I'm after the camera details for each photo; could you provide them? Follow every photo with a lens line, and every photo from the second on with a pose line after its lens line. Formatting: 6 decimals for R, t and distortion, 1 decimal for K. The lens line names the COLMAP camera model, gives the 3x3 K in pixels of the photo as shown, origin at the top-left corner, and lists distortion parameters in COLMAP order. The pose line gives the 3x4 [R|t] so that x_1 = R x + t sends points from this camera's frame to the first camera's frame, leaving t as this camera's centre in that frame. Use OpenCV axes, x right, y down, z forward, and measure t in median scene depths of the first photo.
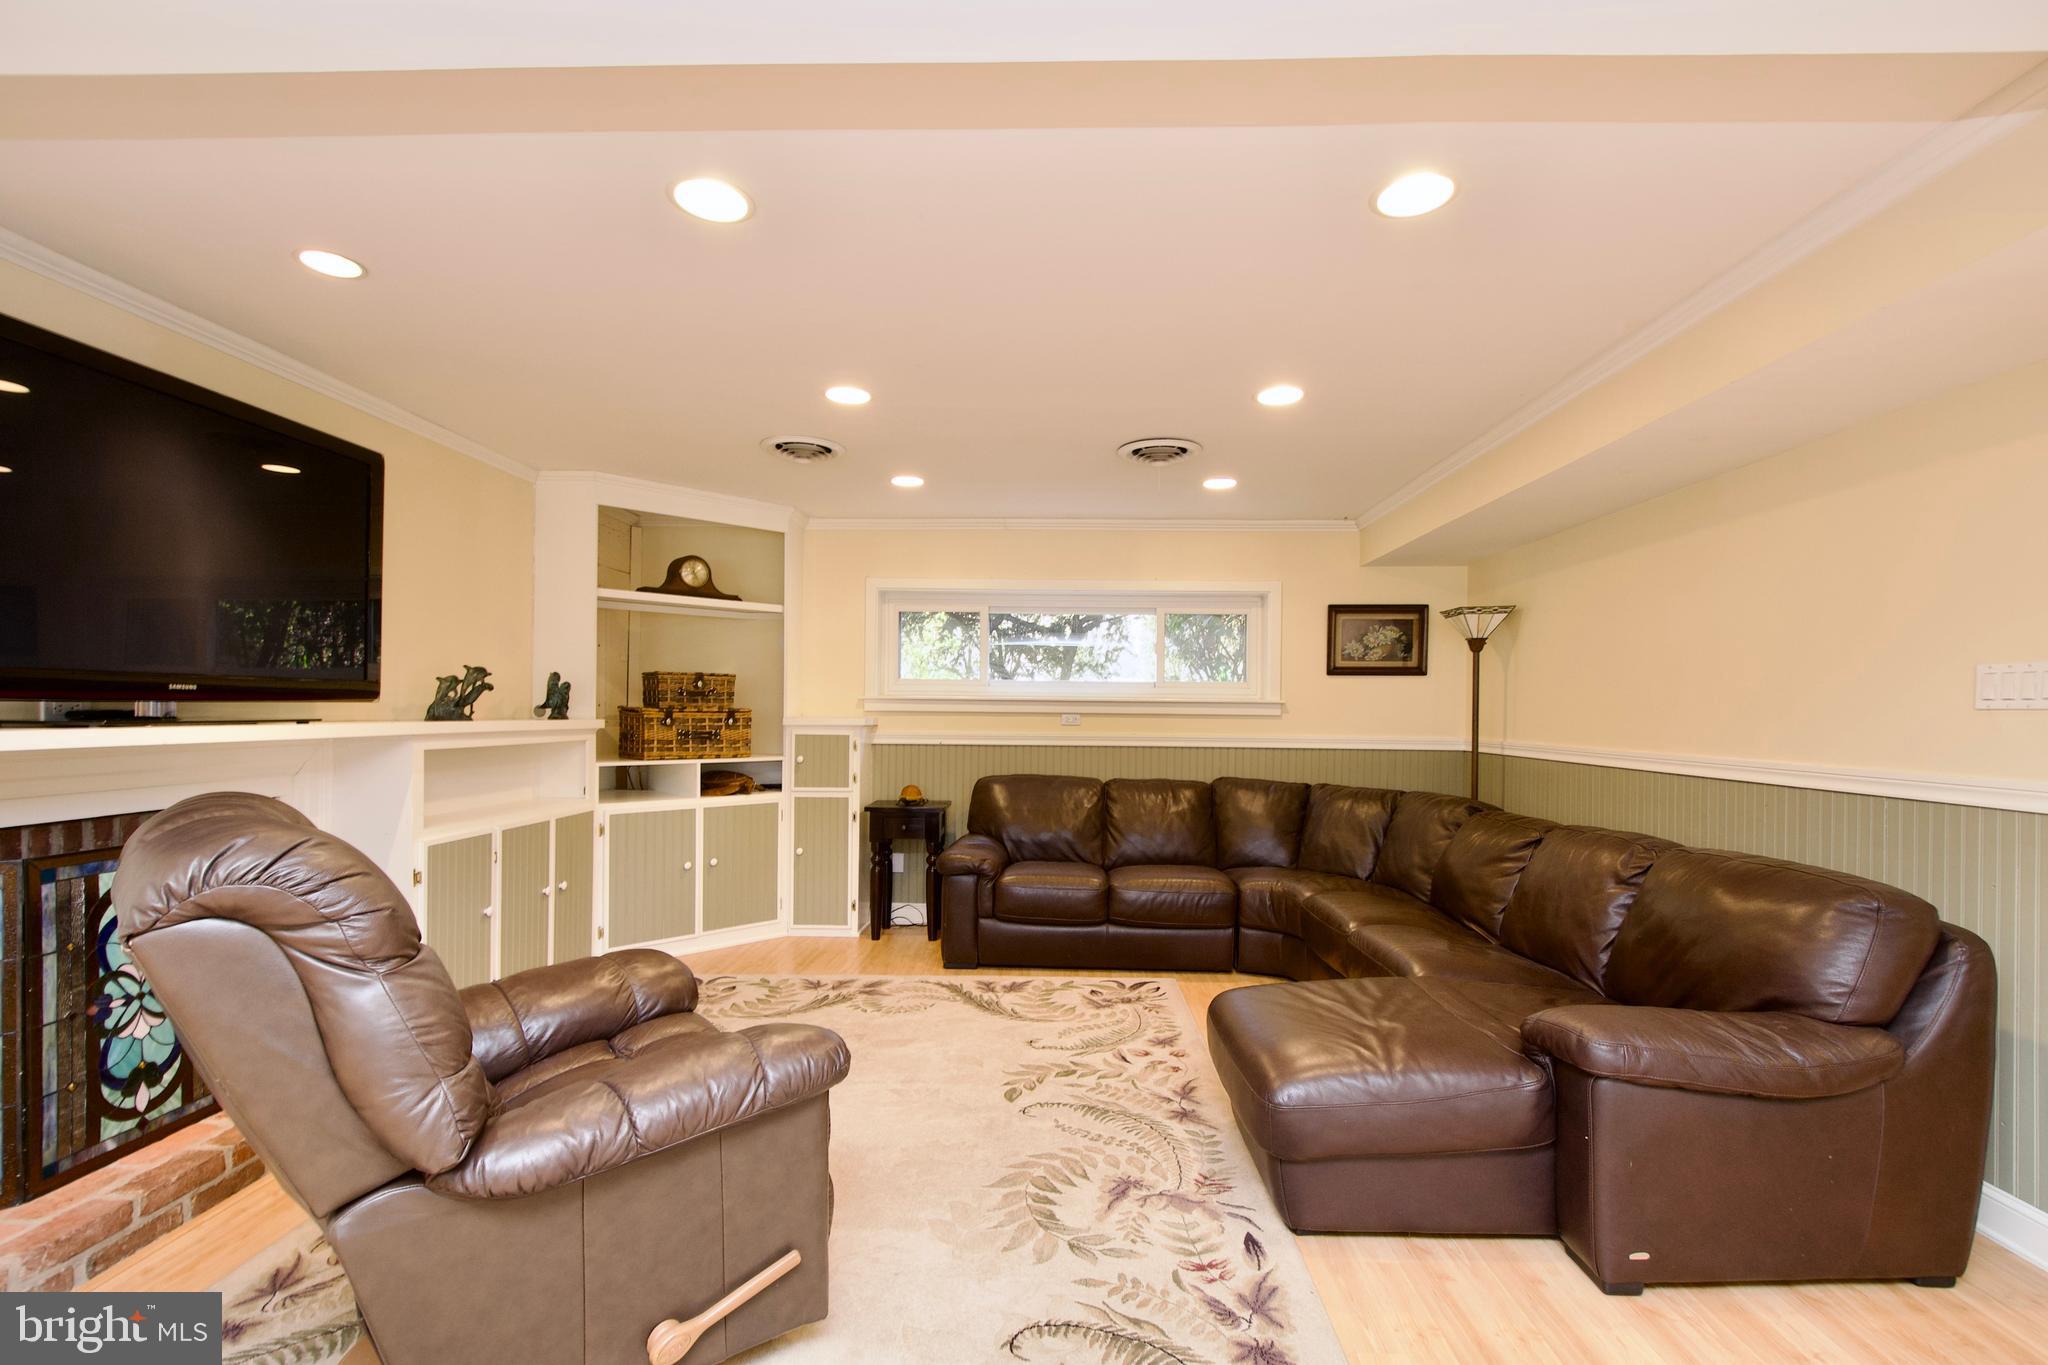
lens RADIAL K [[898.6, 0, 1041.3], [0, 898.6, 714.9], [0, 0, 1]] dist [0.007494, -0.005355]
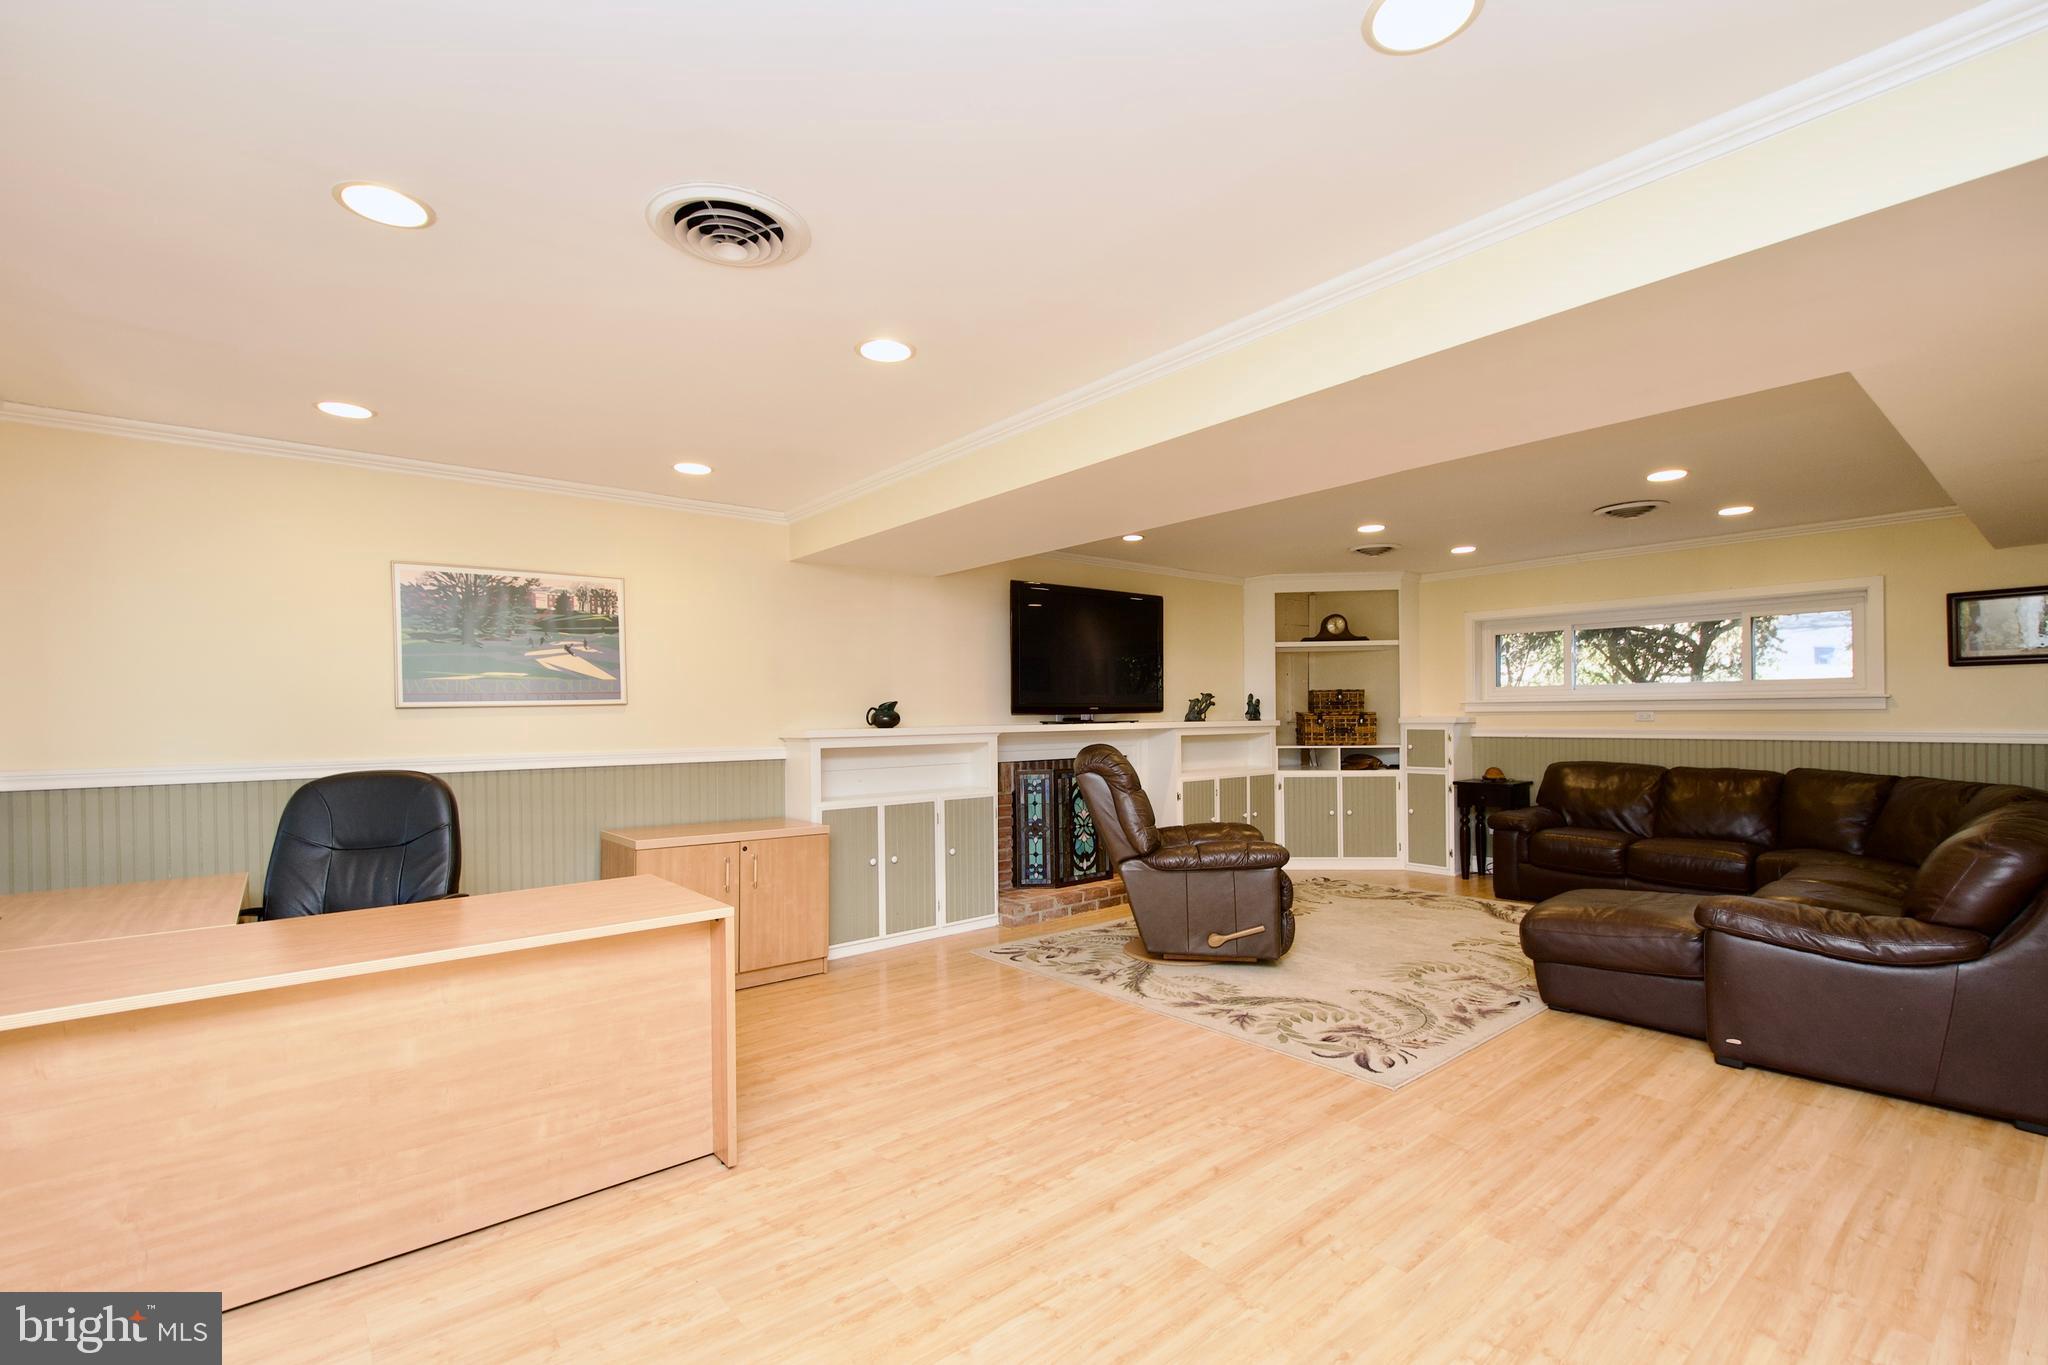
lens RADIAL K [[898.6, 0, 1039.3], [0, 898.6, 716.5], [0, 0, 1]] dist [0.007494, -0.005355]
pose [[0.662609, -0.015324, -0.748809, 0.874198], [0.012173, 0.999879, -0.009690, 0.015590], [0.748866, -0.002695, 0.662715, -0.827948]]
